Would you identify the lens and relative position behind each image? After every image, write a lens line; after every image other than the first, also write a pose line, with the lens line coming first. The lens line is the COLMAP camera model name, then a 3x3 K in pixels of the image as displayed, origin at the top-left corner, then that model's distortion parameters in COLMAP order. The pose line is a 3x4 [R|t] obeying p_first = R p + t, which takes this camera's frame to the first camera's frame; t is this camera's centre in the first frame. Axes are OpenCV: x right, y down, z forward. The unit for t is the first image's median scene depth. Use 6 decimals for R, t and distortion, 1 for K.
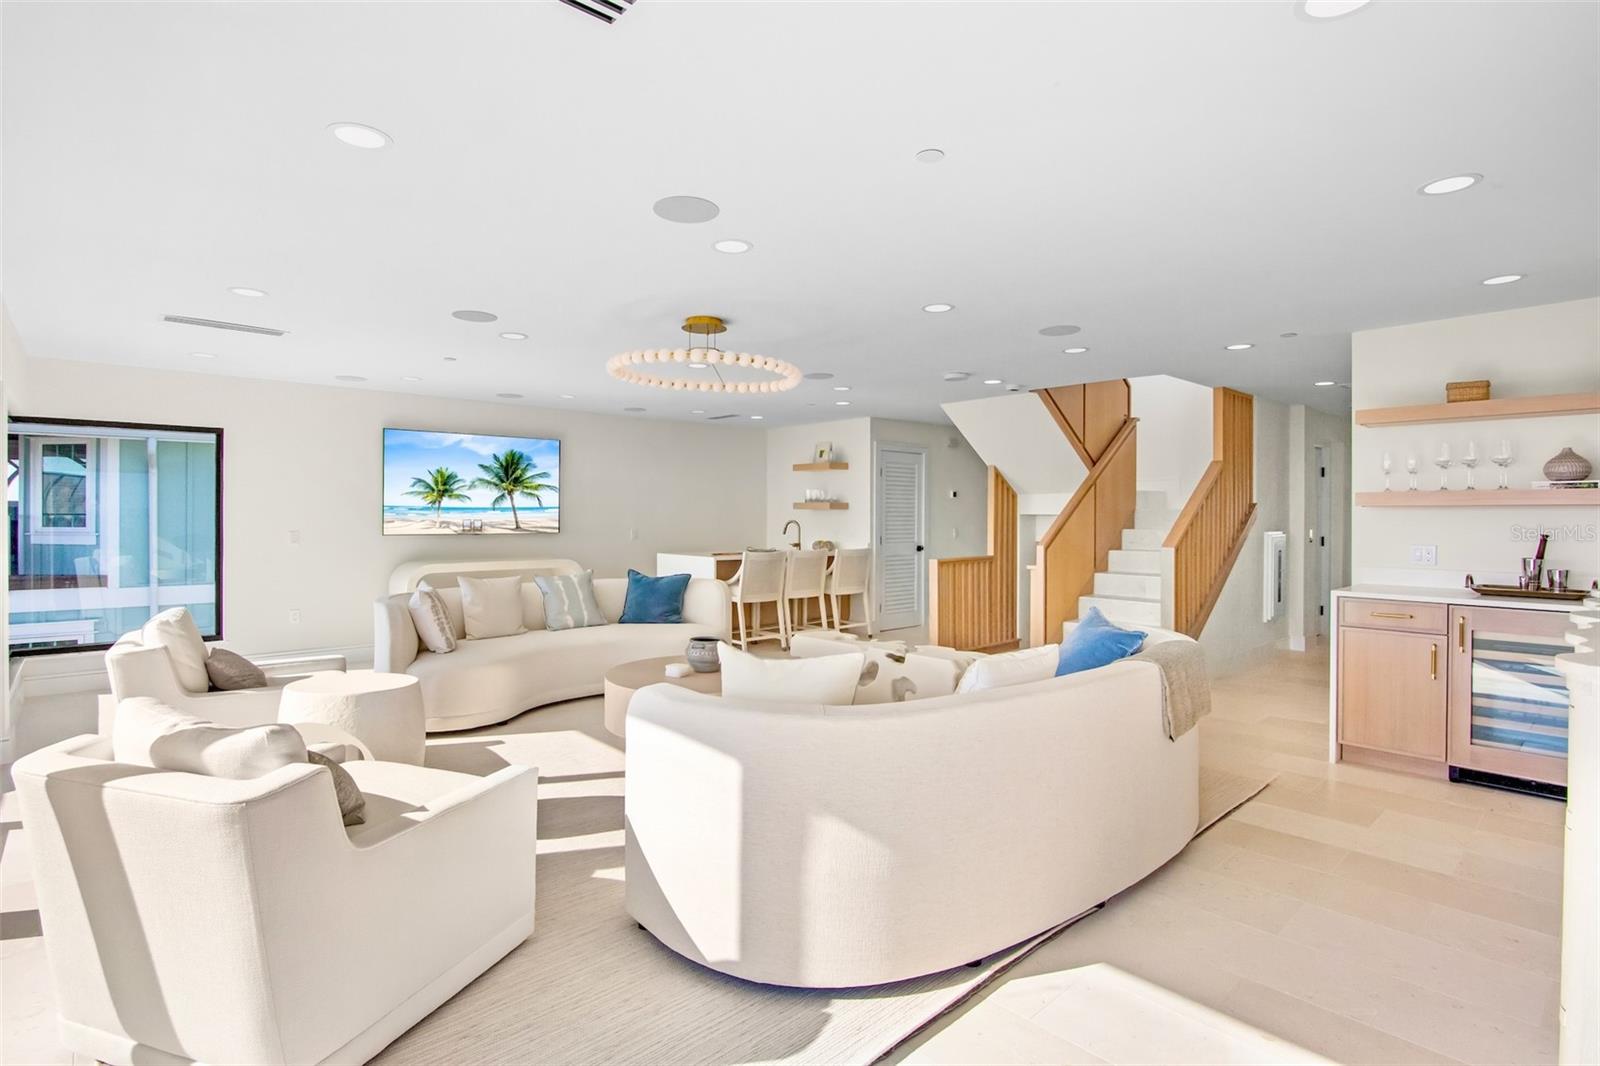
lens RADIAL K [[798.4, 0, 779.6], [0, 798.4, 524.5], [0, 0, 1]] dist [0.002590, 0.000952]
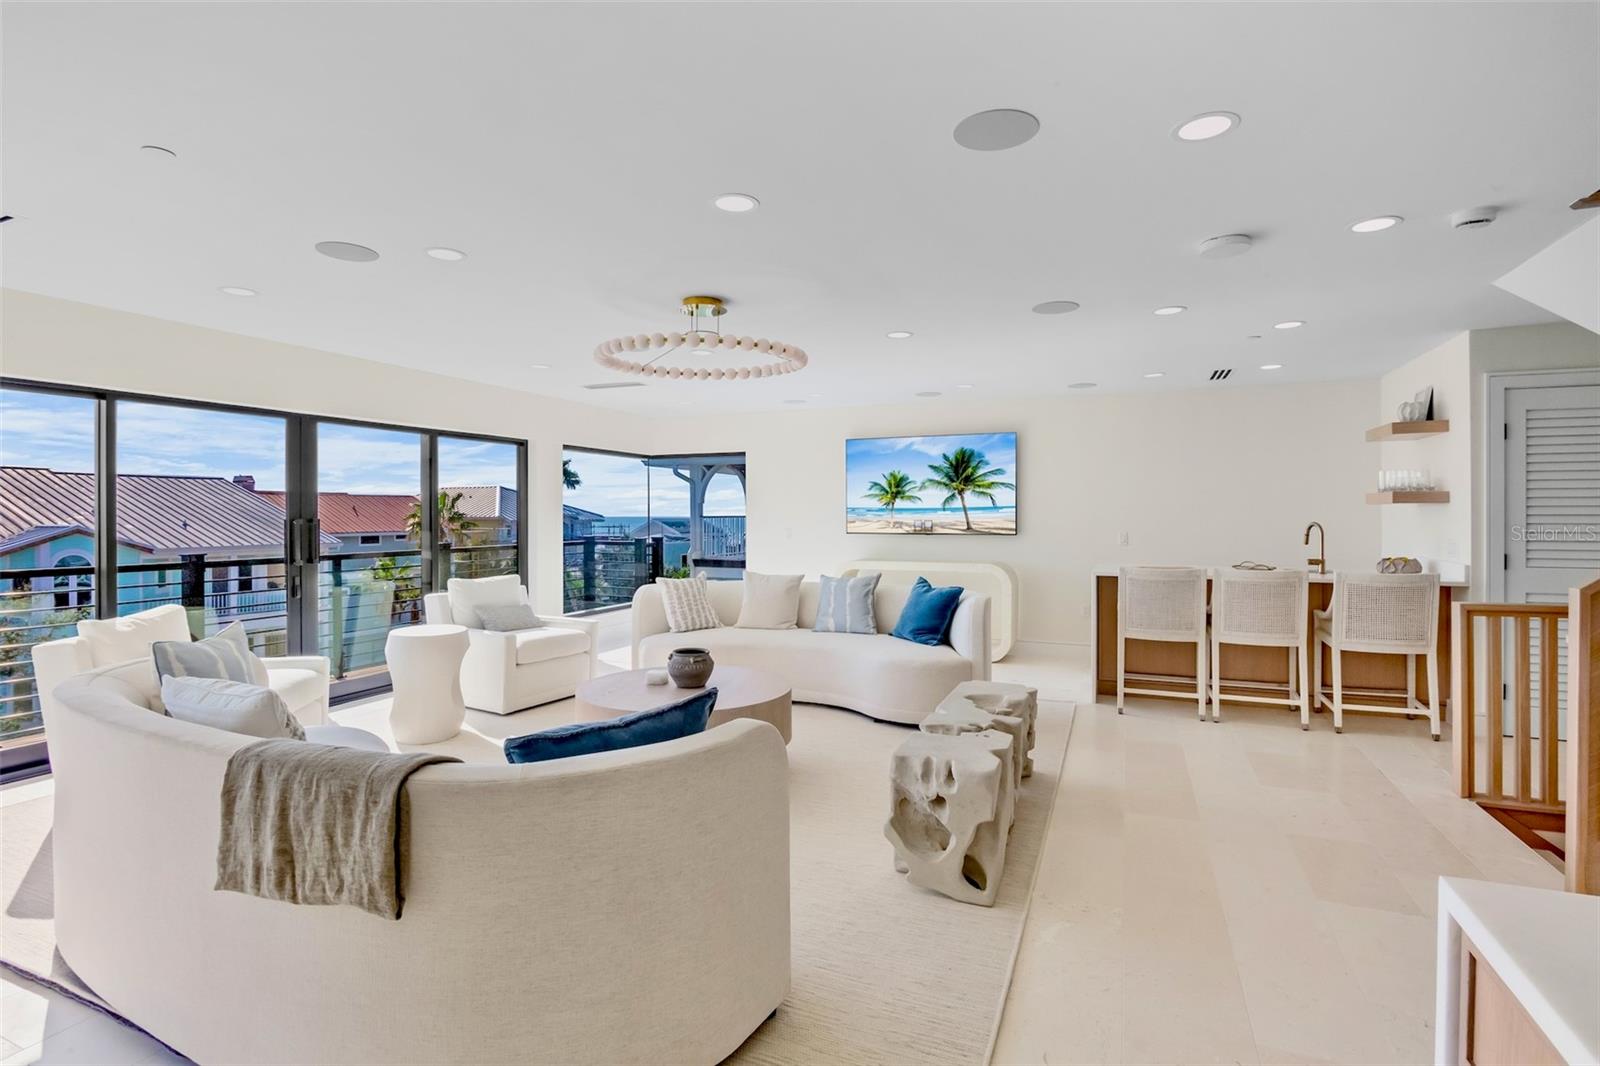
lens RADIAL K [[798.4, 0, 809.8], [0, 798.4, 522.3], [0, 0, 1]] dist [0.002590, 0.000952]
pose [[0.429186, 0.006031, -0.903196, 0.464592], [-0.004895, 0.999979, 0.004351, -0.006613], [0.903203, 0.002554, 0.429207, 0.420223]]
